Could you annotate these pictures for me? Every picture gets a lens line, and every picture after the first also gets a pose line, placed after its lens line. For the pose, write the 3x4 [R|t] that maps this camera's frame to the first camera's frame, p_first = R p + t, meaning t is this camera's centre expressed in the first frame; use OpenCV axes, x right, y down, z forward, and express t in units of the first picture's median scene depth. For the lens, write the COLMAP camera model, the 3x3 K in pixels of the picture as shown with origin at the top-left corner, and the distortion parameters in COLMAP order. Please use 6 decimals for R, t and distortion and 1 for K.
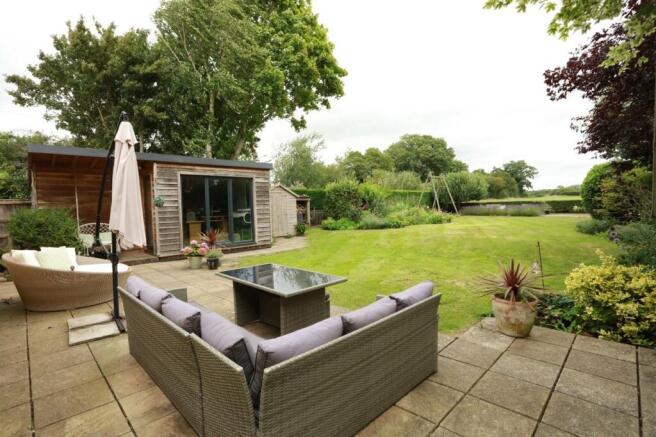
lens RADIAL K [[329.3, 0, 328.0], [0, 329.3, 218.2], [0, 0, 1]] dist [-0.000353, -0.000064]
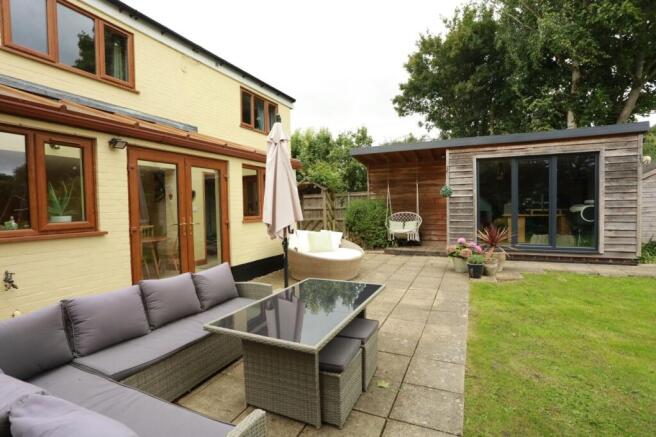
lens RADIAL K [[329.3, 0, 327.9], [0, 329.3, 215.9], [0, 0, 1]] dist [-0.000353, -0.000064]
pose [[0.384835, 0.053999, -0.921404, 0.164840], [-0.027125, 0.998518, 0.047189, -0.013463], [0.922587, 0.006833, 0.385729, 0.274048]]
